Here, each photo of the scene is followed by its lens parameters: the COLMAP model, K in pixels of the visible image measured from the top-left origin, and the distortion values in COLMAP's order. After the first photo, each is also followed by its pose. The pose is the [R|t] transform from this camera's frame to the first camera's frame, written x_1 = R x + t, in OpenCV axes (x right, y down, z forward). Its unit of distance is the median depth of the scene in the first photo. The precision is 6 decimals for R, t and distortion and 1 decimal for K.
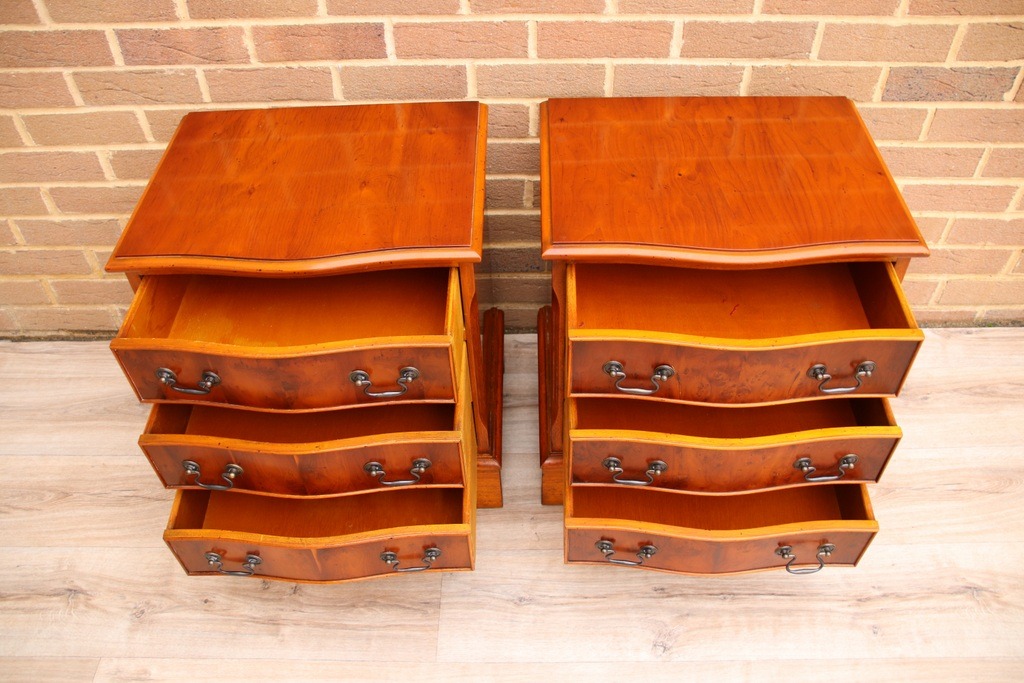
lens RADIAL K [[861.3, 0, 508.6], [0, 861.3, 352.3], [0, 0, 1]] dist [-0.105544, 0.089250]
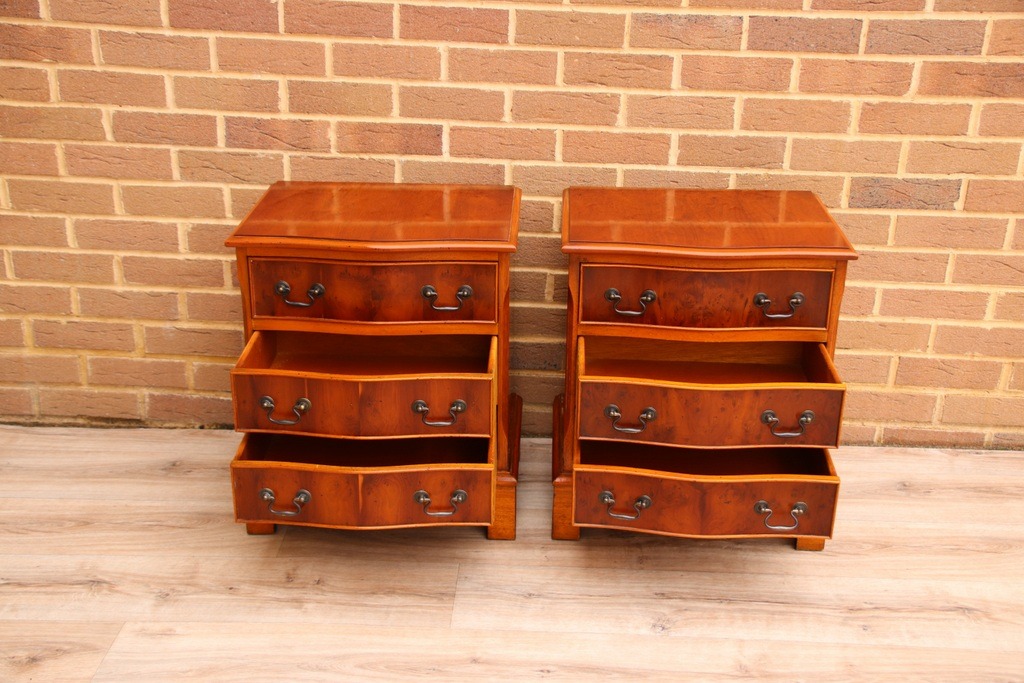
lens RADIAL K [[1260.5, 0, 512.1], [0, 1260.5, 361.4], [0, 0, 1]] dist [0.133049, 0.000000]
pose [[0.998701, 0.050672, -0.005379, -0.014857], [-0.048604, 0.915554, -0.399248, 0.664652], [-0.015306, 0.398991, 0.916827, -0.581344]]
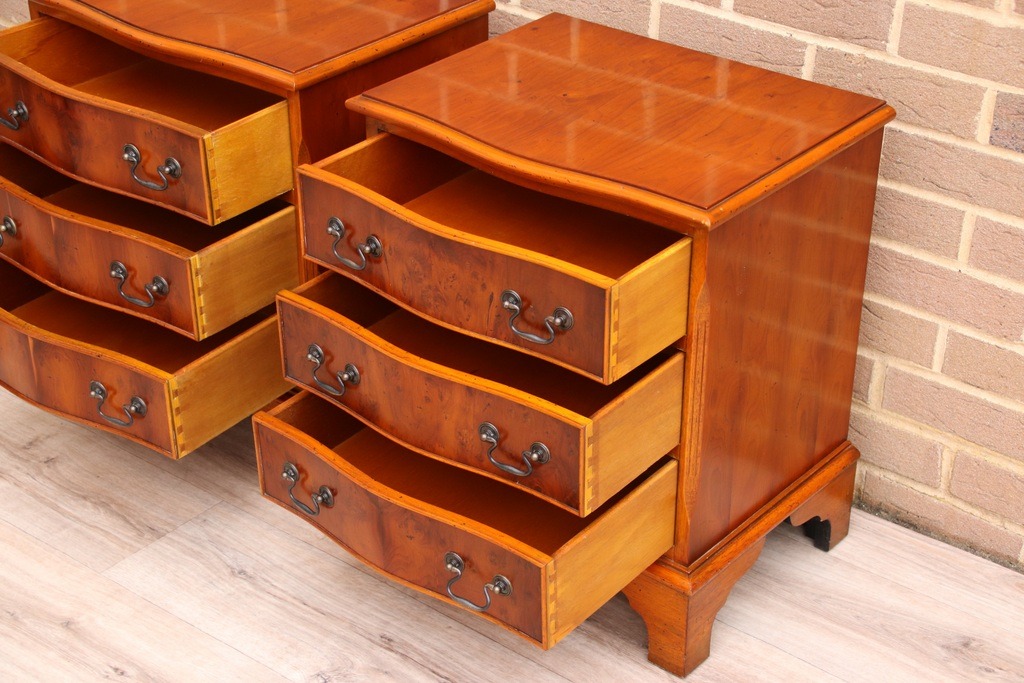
lens RADIAL K [[1813.8, 0, 504.8], [0, 1813.8, 352.1], [0, 0, 1]] dist [0.393357, 0.000000]
pose [[0.785066, 0.338762, -0.518568, 0.990187], [-0.471792, 0.869498, -0.146239, 0.250738], [0.401353, 0.359463, 0.842438, -0.356612]]
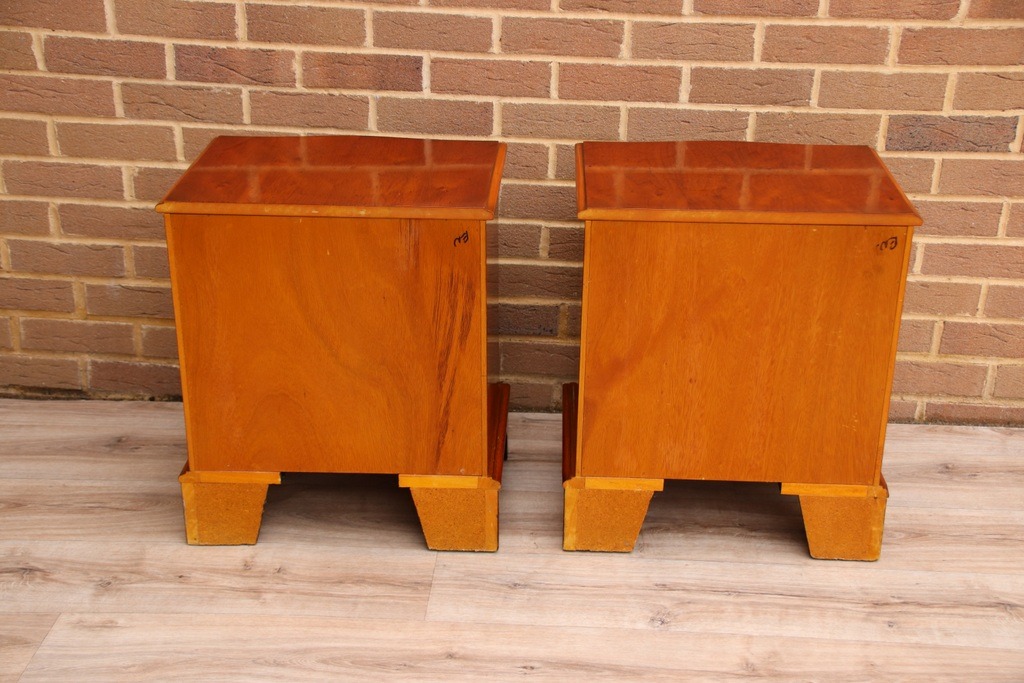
lens RADIAL K [[1472.3, 0, 509.7], [0, 1472.3, 365.0], [0, 0, 1]] dist [0.246169, 0.000000]
pose [[0.998324, 0.054778, -0.018649, 0.025513], [-0.057755, 0.923328, -0.379645, 0.701726], [-0.003577, 0.380086, 0.924944, -0.641706]]
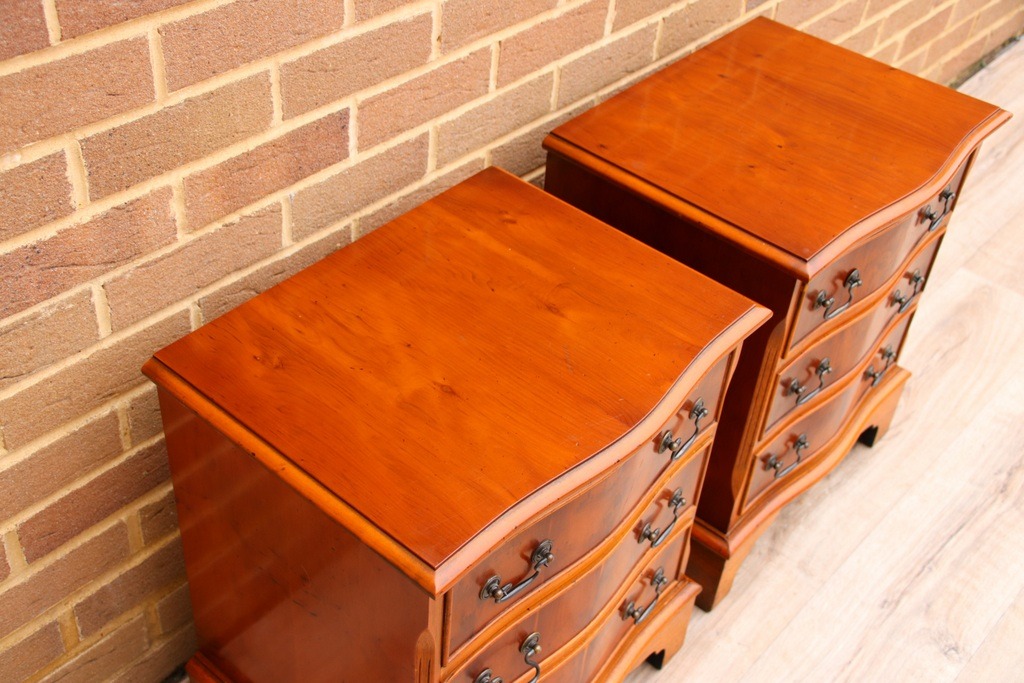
lens RADIAL K [[1197.8, 0, 502.2], [0, 1197.8, 360.6], [0, 0, 1]] dist [0.104092, 0.000000]
pose [[0.647016, -0.442246, 0.621119, -0.721005], [0.490515, 0.865085, 0.104987, -0.246729], [-0.583751, 0.236740, 0.776652, 0.230063]]
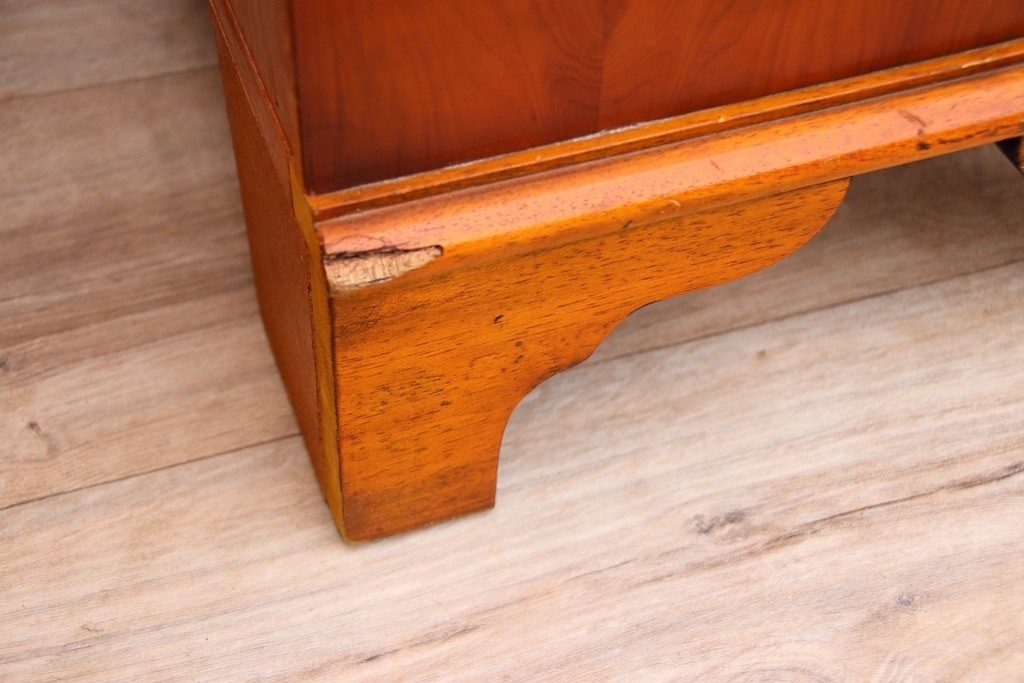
lens RADIAL K [[1663.7, 0, 512.0], [0, 1663.7, 345.7], [0, 0, 1]] dist [0.183235, 0.000000]
pose [[0.936220, -0.211754, 0.280450, 0.032318], [0.209393, 0.977065, 0.038722, 0.216373], [-0.282217, 0.022472, 0.959087, 0.651717]]
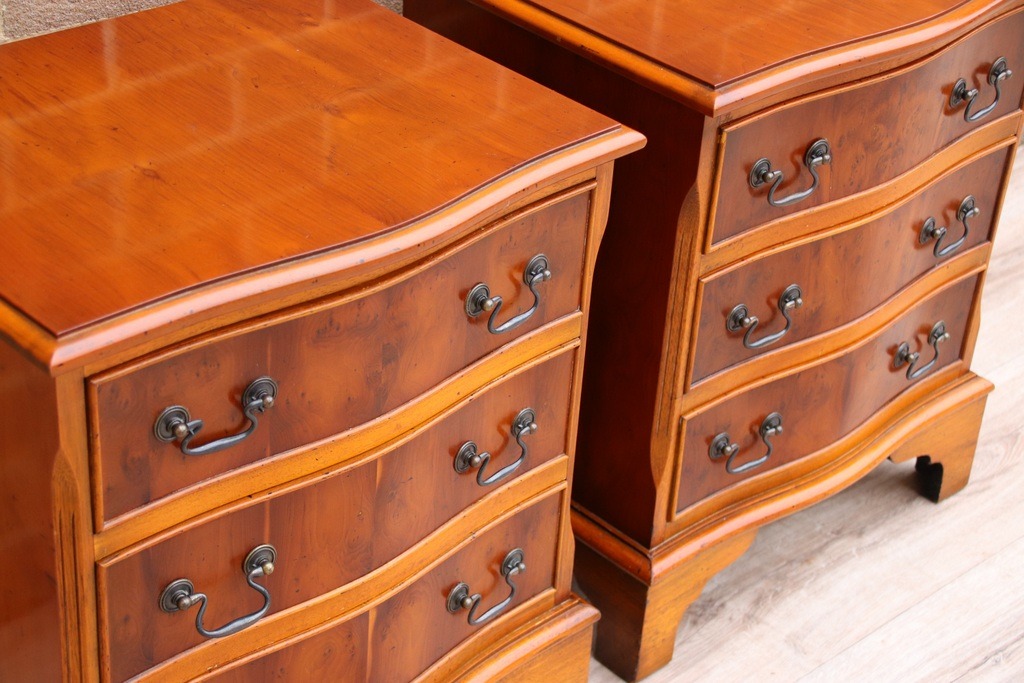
lens RADIAL K [[1912.0, 0, 502.8], [0, 1912.0, 362.9], [0, 0, 1]] dist [0.434126, 0.000000]
pose [[0.715420, -0.307554, 0.627364, -0.755473], [0.444915, 0.892860, -0.069653, 0.056362], [-0.538726, 0.328954, 0.775605, 0.082871]]
